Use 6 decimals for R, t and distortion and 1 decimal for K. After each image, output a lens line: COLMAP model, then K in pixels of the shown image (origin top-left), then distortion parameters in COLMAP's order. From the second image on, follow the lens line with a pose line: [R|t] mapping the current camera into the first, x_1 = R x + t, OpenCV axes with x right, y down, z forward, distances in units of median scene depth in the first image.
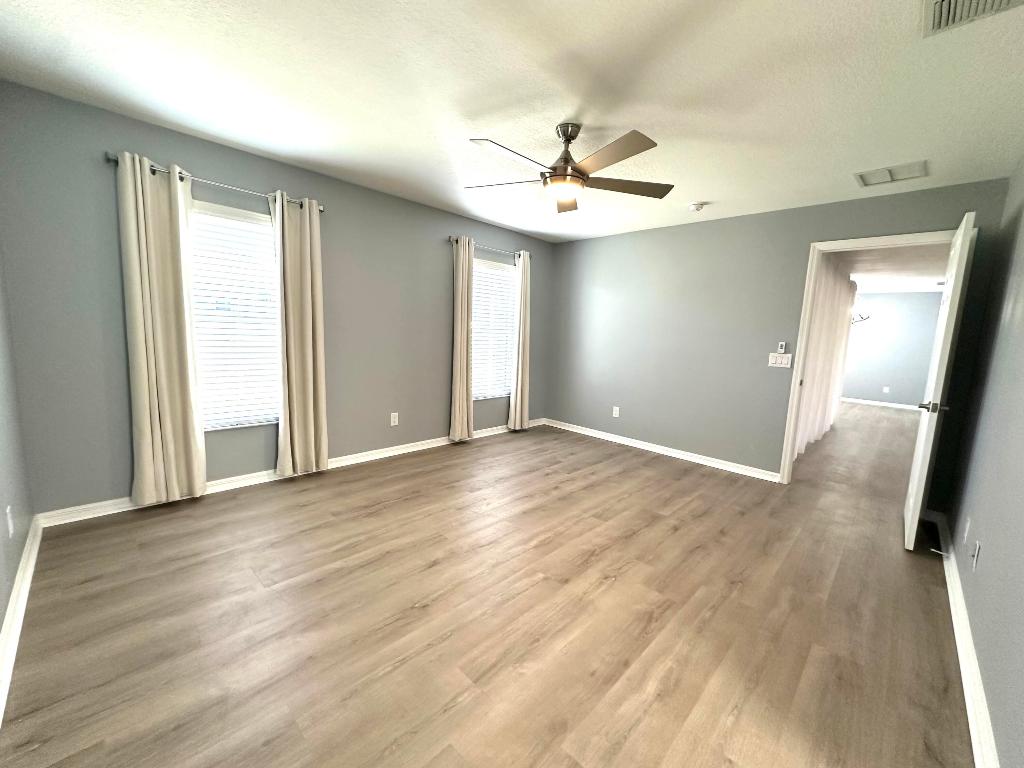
lens RADIAL K [[409.4, 0, 510.1], [0, 409.4, 384.0], [0, 0, 1]] dist [0.000835, 0.000460]
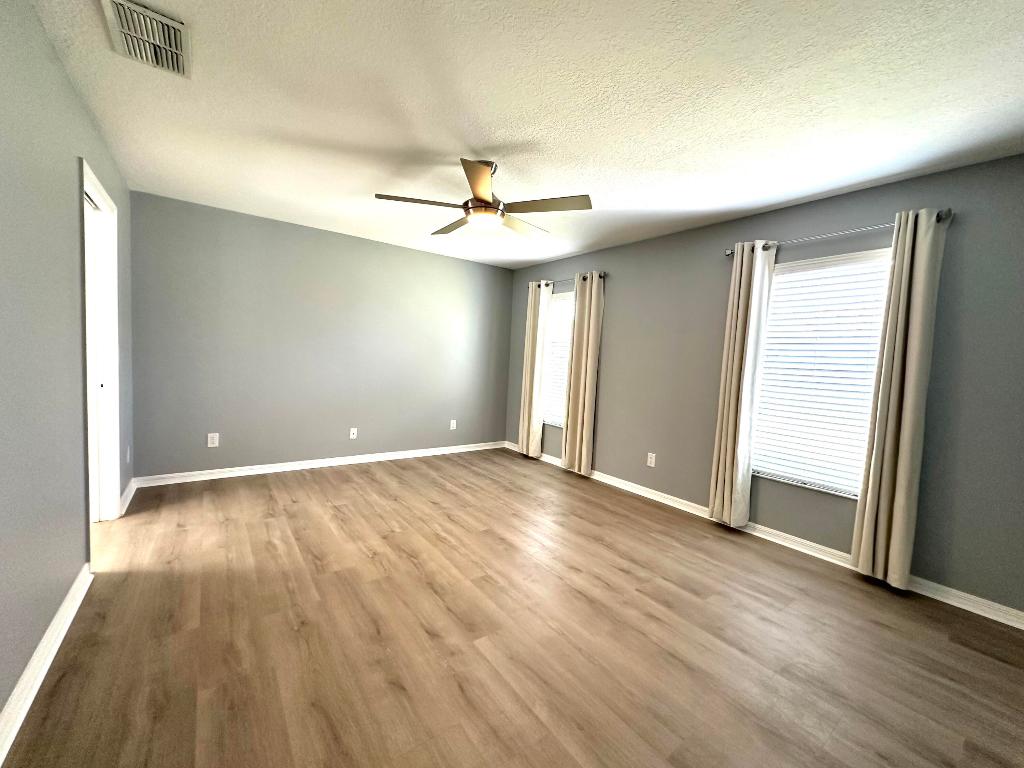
lens RADIAL K [[409.4, 0, 510.1], [0, 409.4, 384.0], [0, 0, 1]] dist [0.000835, 0.000460]
pose [[-0.160048, 0.009417, -0.987064, 1.155847], [-0.187042, 0.981550, 0.039693, -0.104707], [0.969226, 0.190976, -0.155334, 1.281339]]
